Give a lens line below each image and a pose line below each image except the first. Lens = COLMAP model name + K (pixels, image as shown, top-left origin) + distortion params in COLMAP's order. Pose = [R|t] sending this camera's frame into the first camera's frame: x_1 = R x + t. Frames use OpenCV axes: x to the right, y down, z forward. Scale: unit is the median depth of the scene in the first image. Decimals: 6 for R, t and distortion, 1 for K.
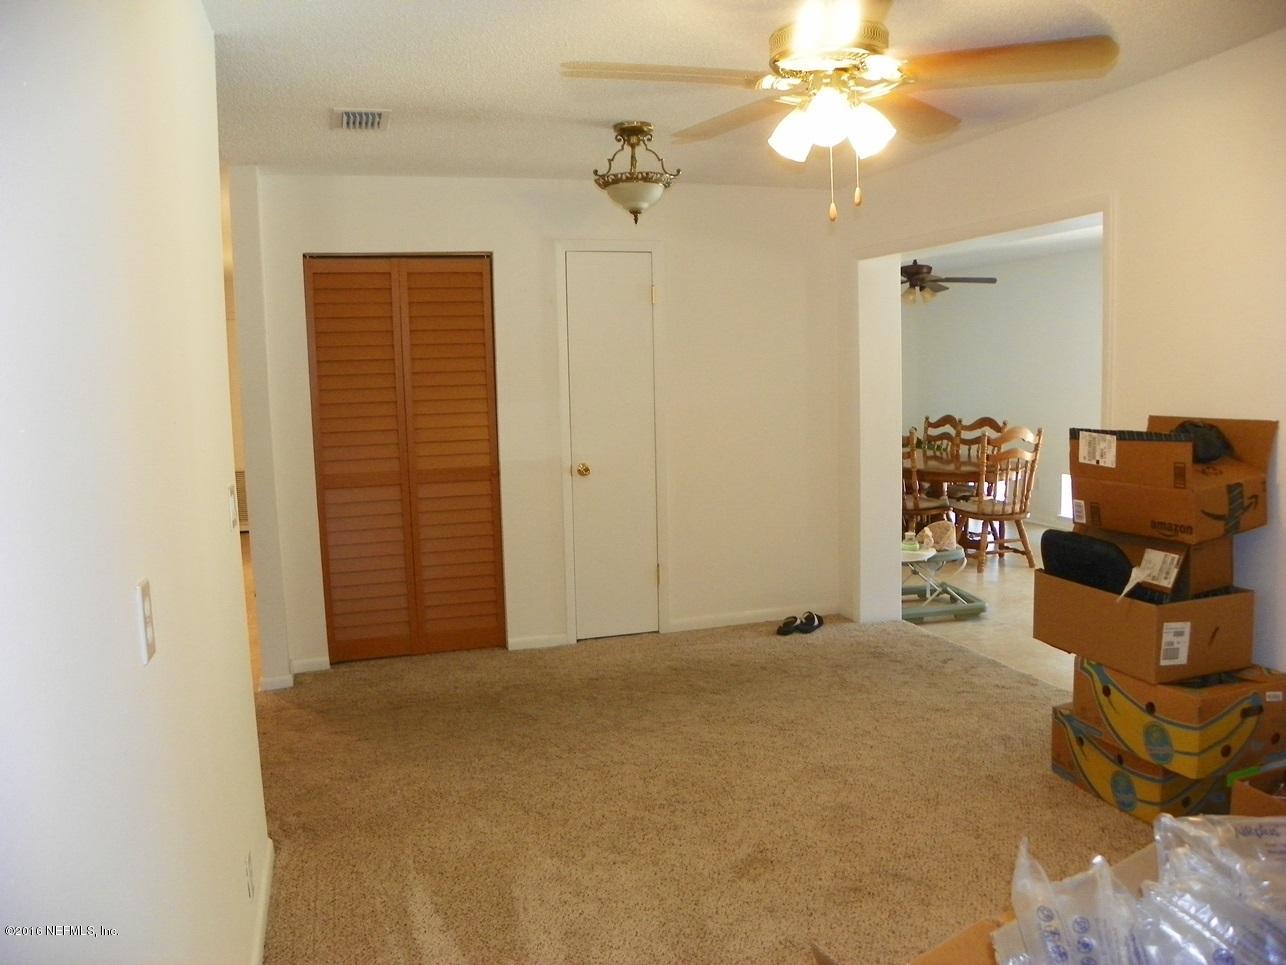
lens RADIAL K [[978.0, 0, 643.0], [0, 978.0, 482.5], [0, 0, 1]] dist [-0.164422, 0.115251]
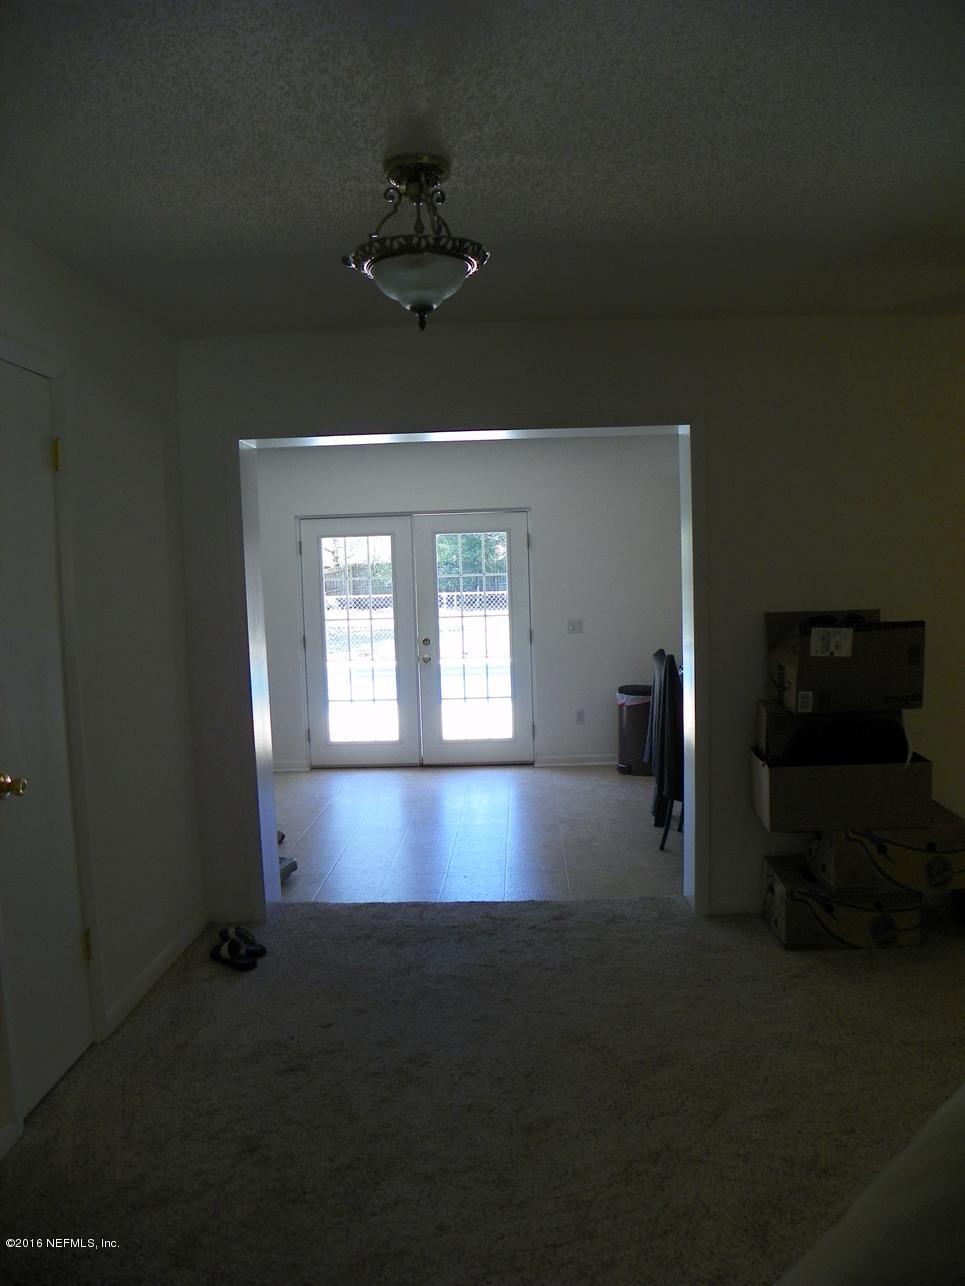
lens RADIAL K [[978.0, 0, 482.5], [0, 978.0, 643.0], [0, 0, 1]] dist [-0.164422, 0.115251]
pose [[0.332188, -0.054424, 0.941642, -0.714937], [0.126486, 0.991887, 0.012707, -0.100123], [-0.934694, 0.114883, 0.336377, 1.001273]]
